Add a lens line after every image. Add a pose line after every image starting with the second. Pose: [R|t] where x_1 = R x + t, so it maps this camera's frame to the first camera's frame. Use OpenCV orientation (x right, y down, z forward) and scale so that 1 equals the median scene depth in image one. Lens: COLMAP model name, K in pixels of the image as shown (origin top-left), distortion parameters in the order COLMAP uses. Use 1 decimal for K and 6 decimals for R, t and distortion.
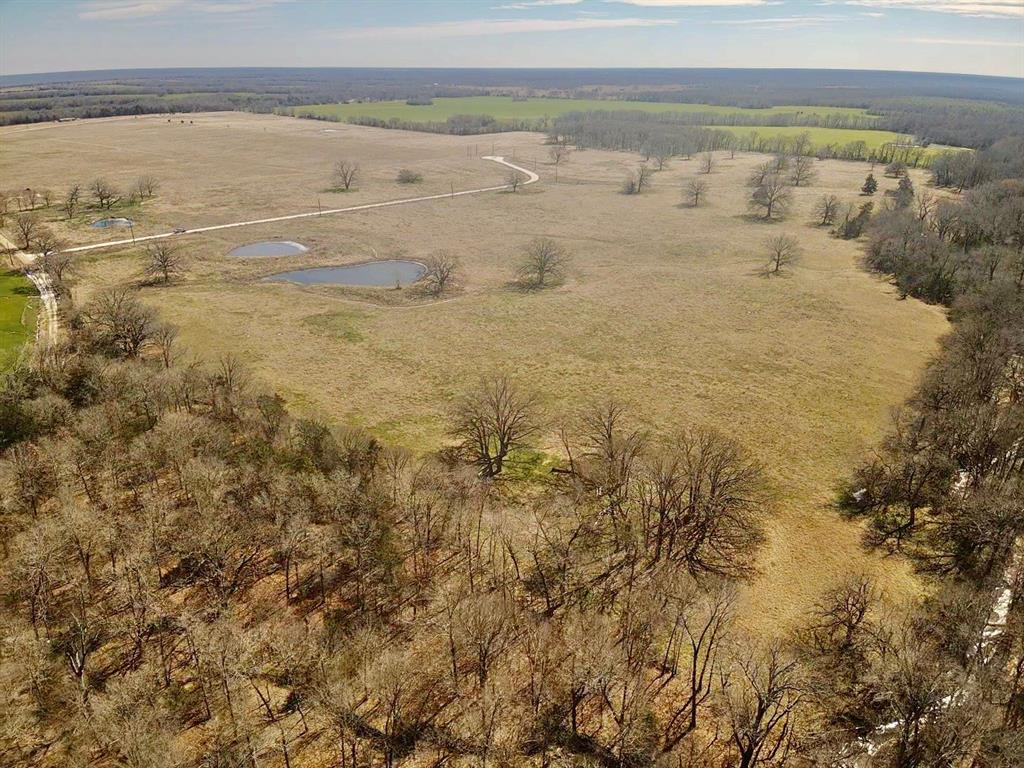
lens RADIAL K [[735.8, 0, 512.0], [0, 735.8, 384.0], [0, 0, 1]] dist [0.101237, -0.197075]
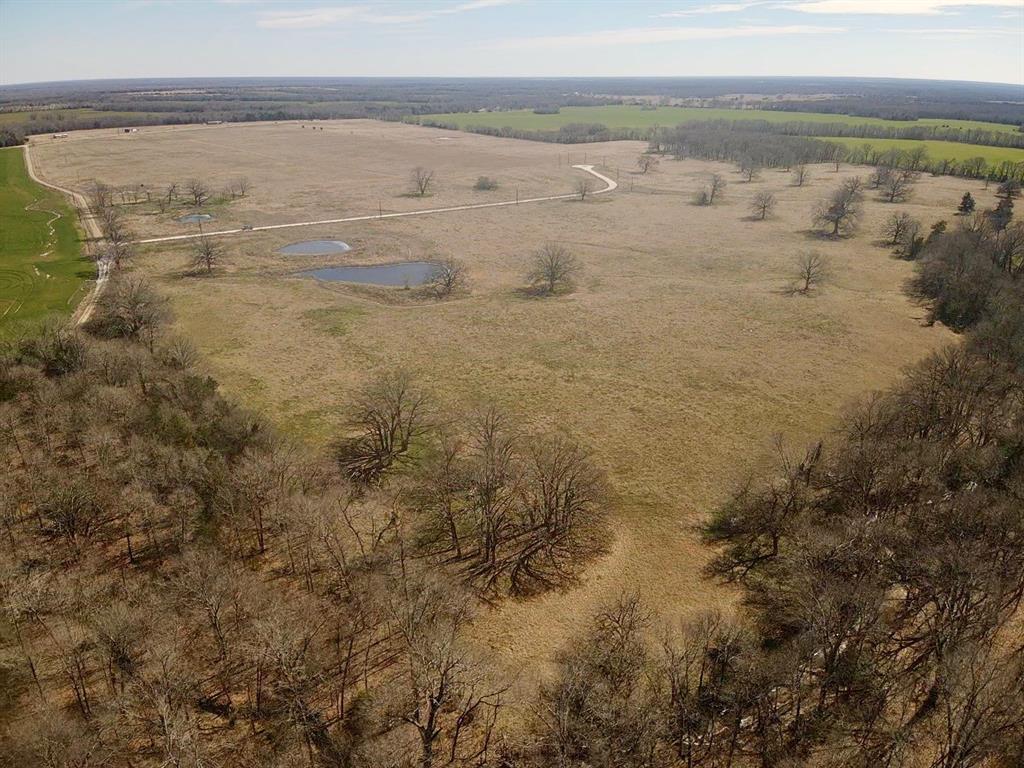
lens RADIAL K [[735.8, 0, 512.0], [0, 735.8, 384.0], [0, 0, 1]] dist [0.101237, -0.197075]
pose [[0.981992, 0.068849, -0.175931, 0.103402], [-0.070637, 0.997494, -0.003911, -0.000863], [0.175221, 0.016268, 0.984395, 0.000448]]
